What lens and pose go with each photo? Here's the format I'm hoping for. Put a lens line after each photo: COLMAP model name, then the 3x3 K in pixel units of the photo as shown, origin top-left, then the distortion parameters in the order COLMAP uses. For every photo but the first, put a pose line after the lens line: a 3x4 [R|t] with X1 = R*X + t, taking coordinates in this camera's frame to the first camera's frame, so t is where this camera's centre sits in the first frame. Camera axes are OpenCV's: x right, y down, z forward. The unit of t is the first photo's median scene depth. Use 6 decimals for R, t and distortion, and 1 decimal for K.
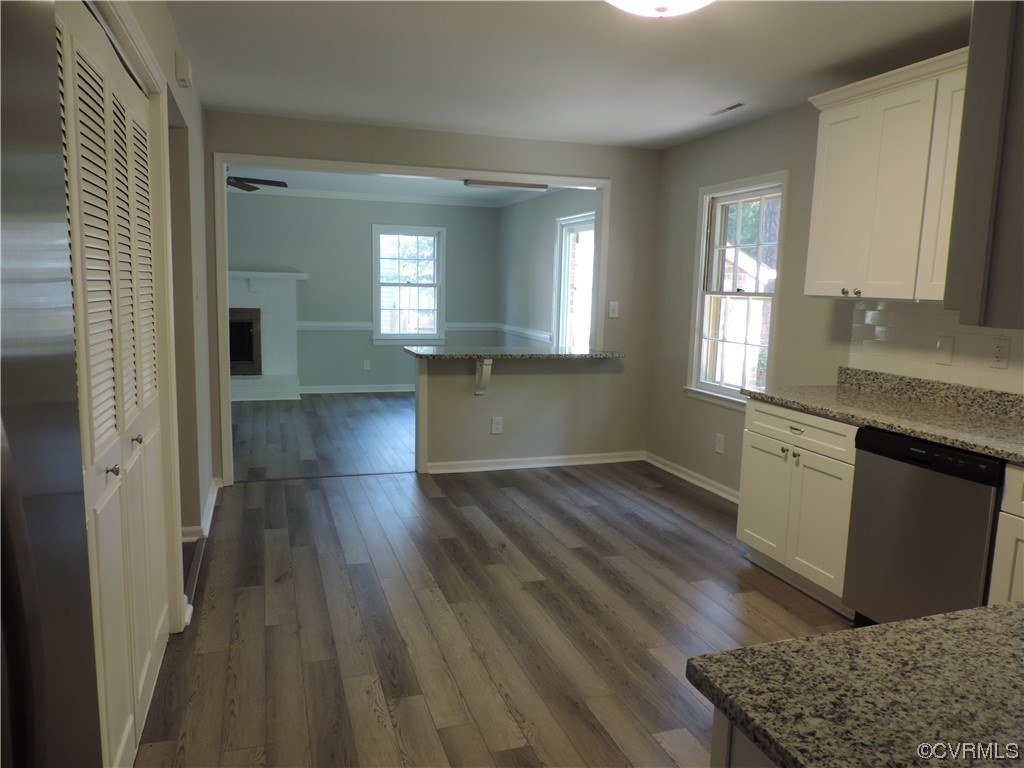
lens RADIAL K [[731.1, 0, 517.2], [0, 731.1, 383.2], [0, 0, 1]] dist [-0.022561, 0.008172]
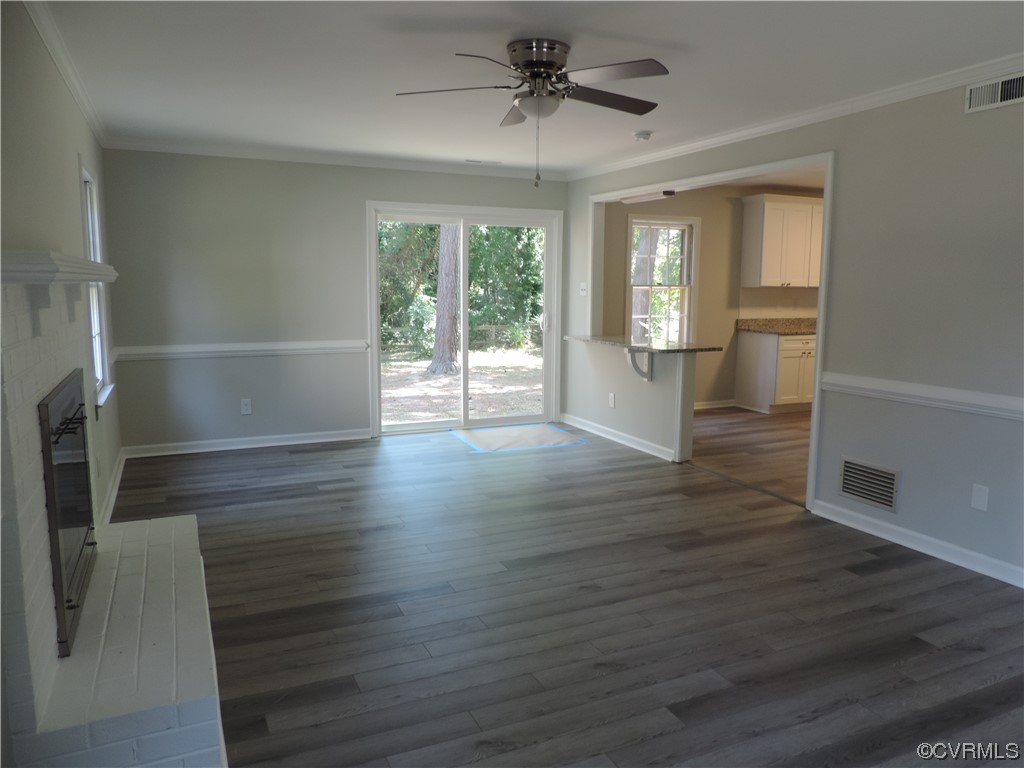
lens RADIAL K [[731.1, 0, 511.1], [0, 731.1, 383.6], [0, 0, 1]] dist [-0.022561, 0.008172]
pose [[-0.097501, -0.166471, 0.981214, -1.902093], [0.124785, 0.976086, 0.178000, -0.355459], [-0.987382, 0.139796, -0.074396, 2.179147]]
